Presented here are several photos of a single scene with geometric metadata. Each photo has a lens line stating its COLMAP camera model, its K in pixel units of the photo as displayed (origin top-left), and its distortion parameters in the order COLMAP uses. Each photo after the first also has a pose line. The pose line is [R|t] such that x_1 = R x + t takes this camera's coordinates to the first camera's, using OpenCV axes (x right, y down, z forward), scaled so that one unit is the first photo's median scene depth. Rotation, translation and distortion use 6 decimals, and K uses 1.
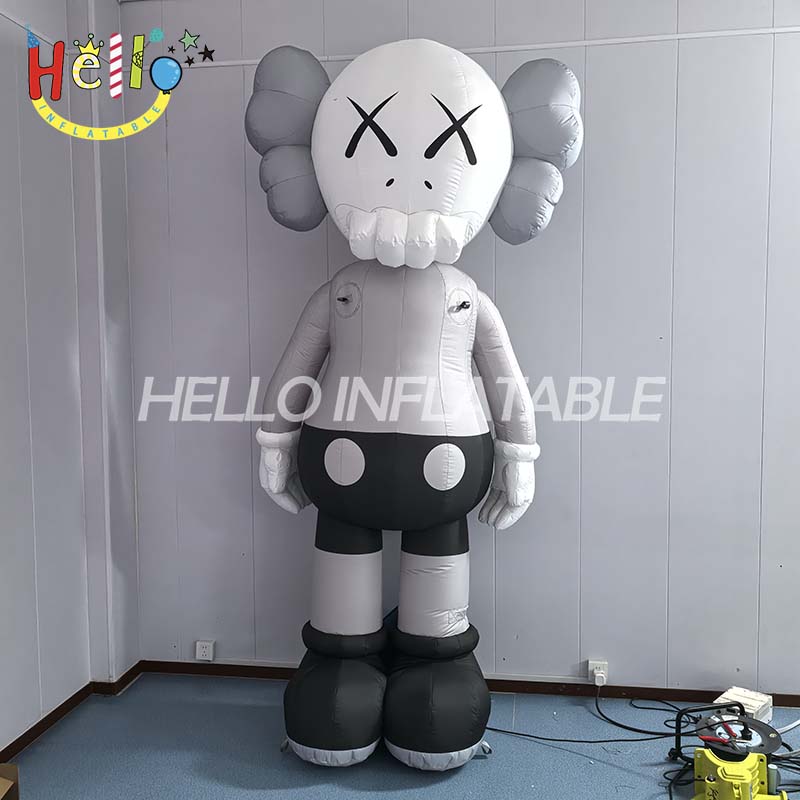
lens RADIAL K [[845.7, 0, 399.8], [0, 845.7, 403.6], [0, 0, 1]] dist [0.011801, -0.009230]
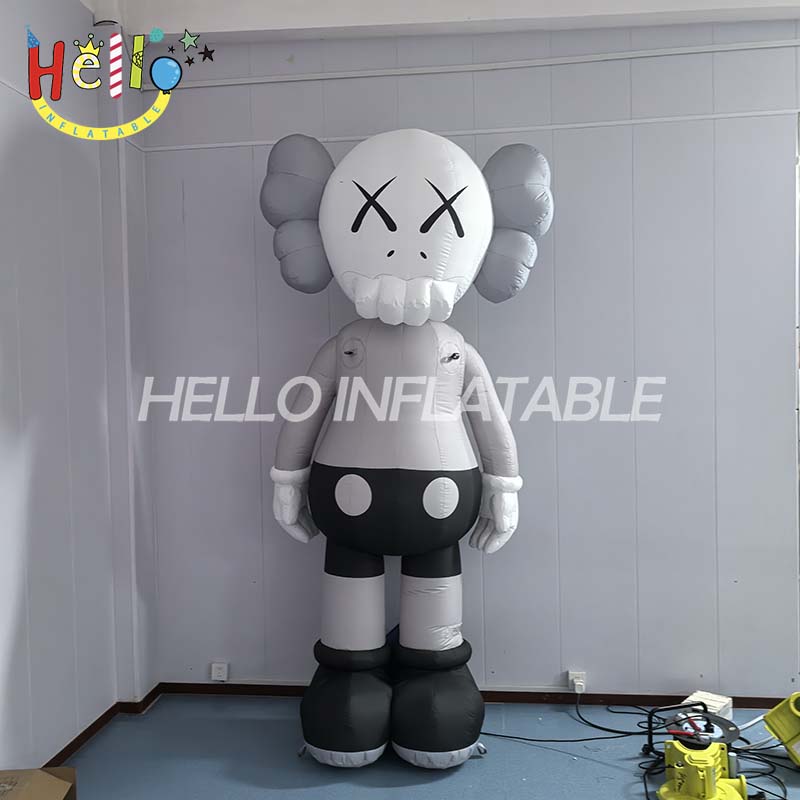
lens RADIAL K [[851.6, 0, 391.1], [0, 851.6, 400.2], [0, 0, 1]] dist [0.012594, -0.003188]
pose [[0.999347, -0.014759, 0.032967, -0.048365], [0.016218, 0.998880, -0.044457, -0.007020], [-0.032274, 0.044963, 0.998467, -0.147092]]
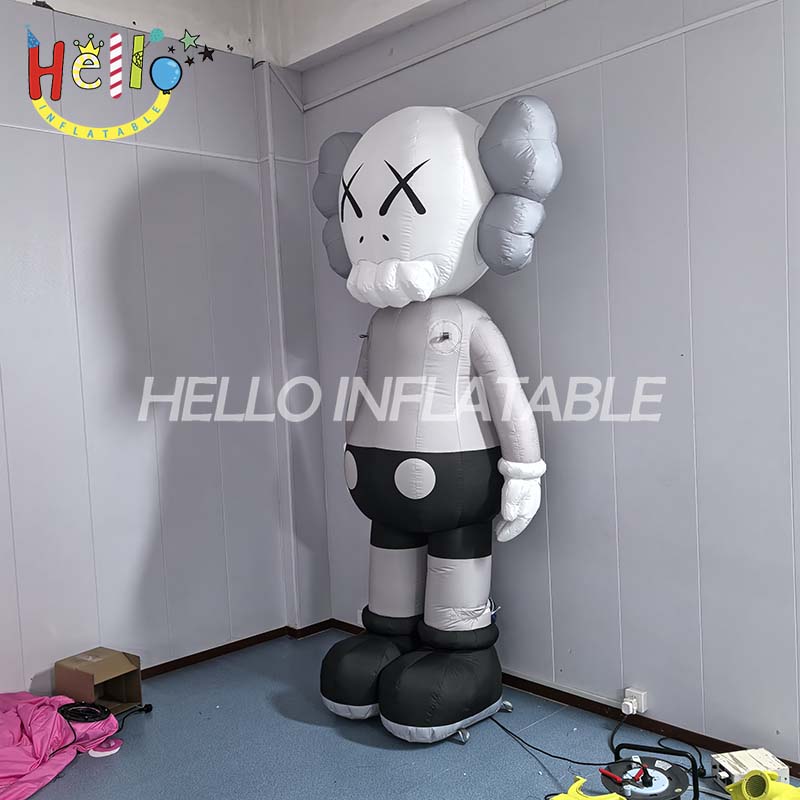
lens RADIAL K [[845.3, 0, 424.7], [0, 845.3, 415.0], [0, 0, 1]] dist [0.018382, -0.001381]
pose [[0.785472, 0.008199, -0.618843, 0.740349], [-0.002615, 0.999947, 0.009929, -0.022435], [0.618892, -0.006181, 0.785452, 0.102522]]
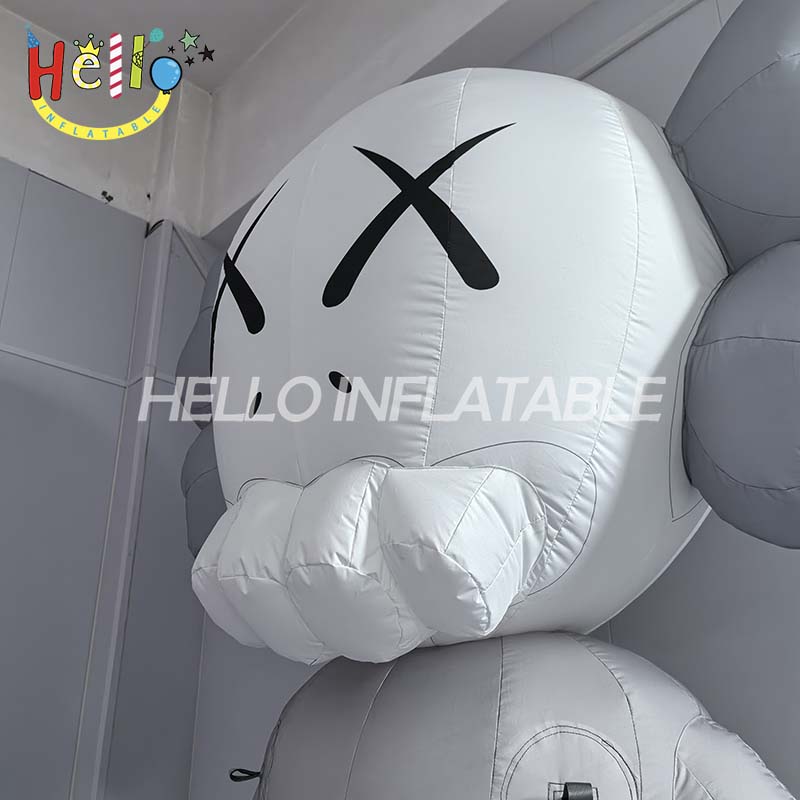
lens RADIAL K [[845.3, 0, 424.7], [0, 845.3, 415.0], [0, 0, 1]] dist [0.018382, -0.001381]
pose [[0.792269, -0.241993, -0.560133, 0.208837], [-0.035275, 0.898292, -0.437981, -0.105356], [0.609151, 0.366758, 0.703153, 0.744288]]
